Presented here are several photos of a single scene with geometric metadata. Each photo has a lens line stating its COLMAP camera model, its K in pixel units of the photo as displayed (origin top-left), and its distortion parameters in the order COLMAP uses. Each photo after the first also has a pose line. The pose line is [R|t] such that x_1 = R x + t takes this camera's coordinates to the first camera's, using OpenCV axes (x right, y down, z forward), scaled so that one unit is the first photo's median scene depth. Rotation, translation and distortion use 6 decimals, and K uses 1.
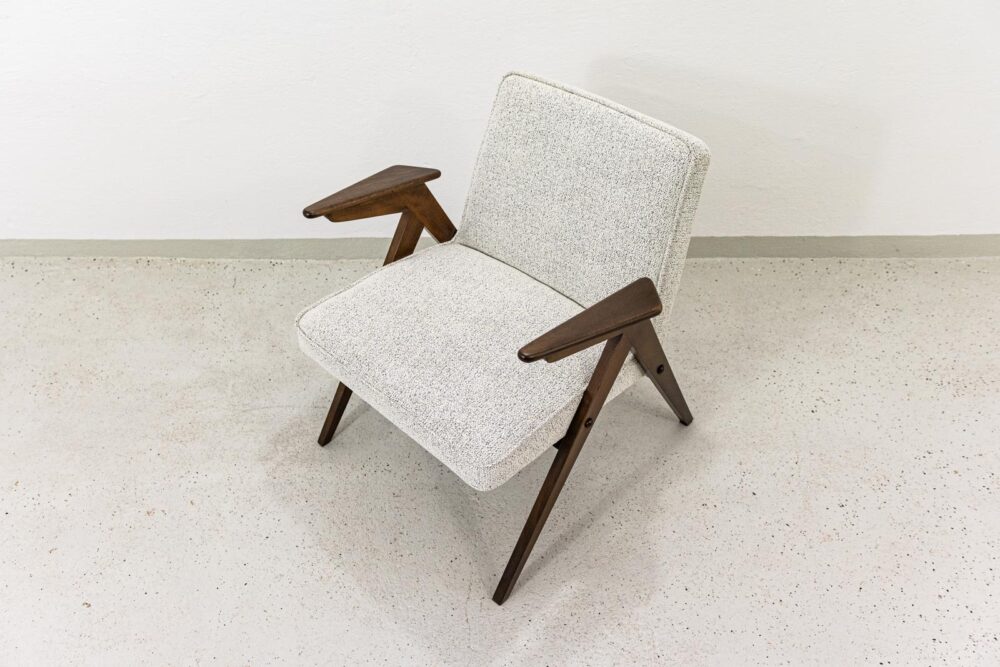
lens RADIAL K [[770.0, 0, 500.0], [0, 770.0, 333.5], [0, 0, 1]] dist [-0.004287, -0.007961]
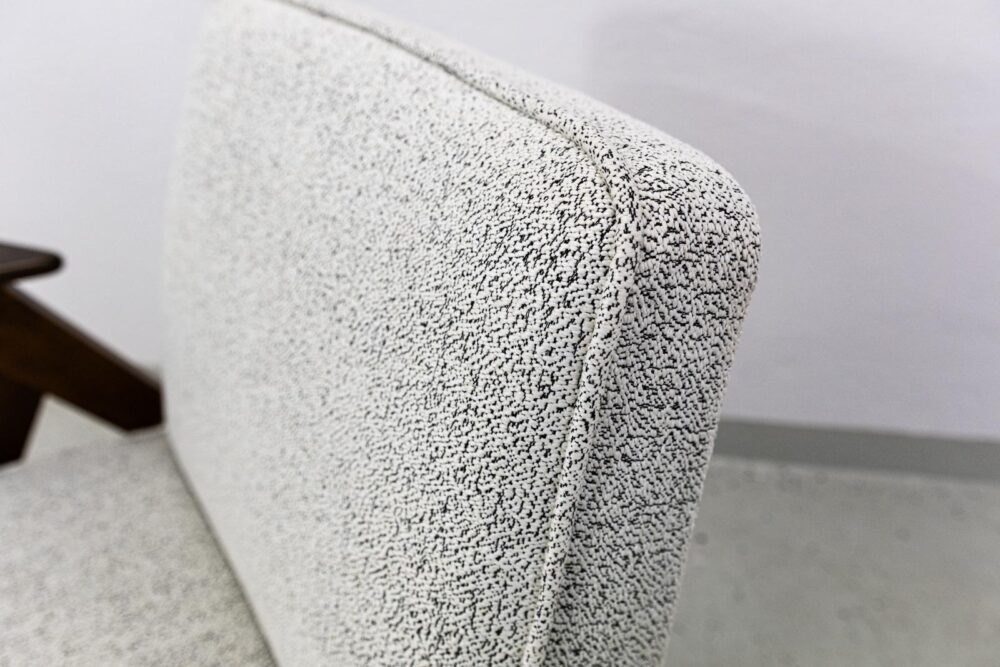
lens RADIAL K [[803.8, 0, 500.0], [0, 803.8, 333.5], [0, 0, 1]] dist [0.004257, 0.004334]
pose [[0.968220, 0.073313, -0.239114, 0.245854], [-0.100034, 0.989784, -0.101588, -0.173026], [0.229223, 0.122279, 0.965663, 0.754399]]
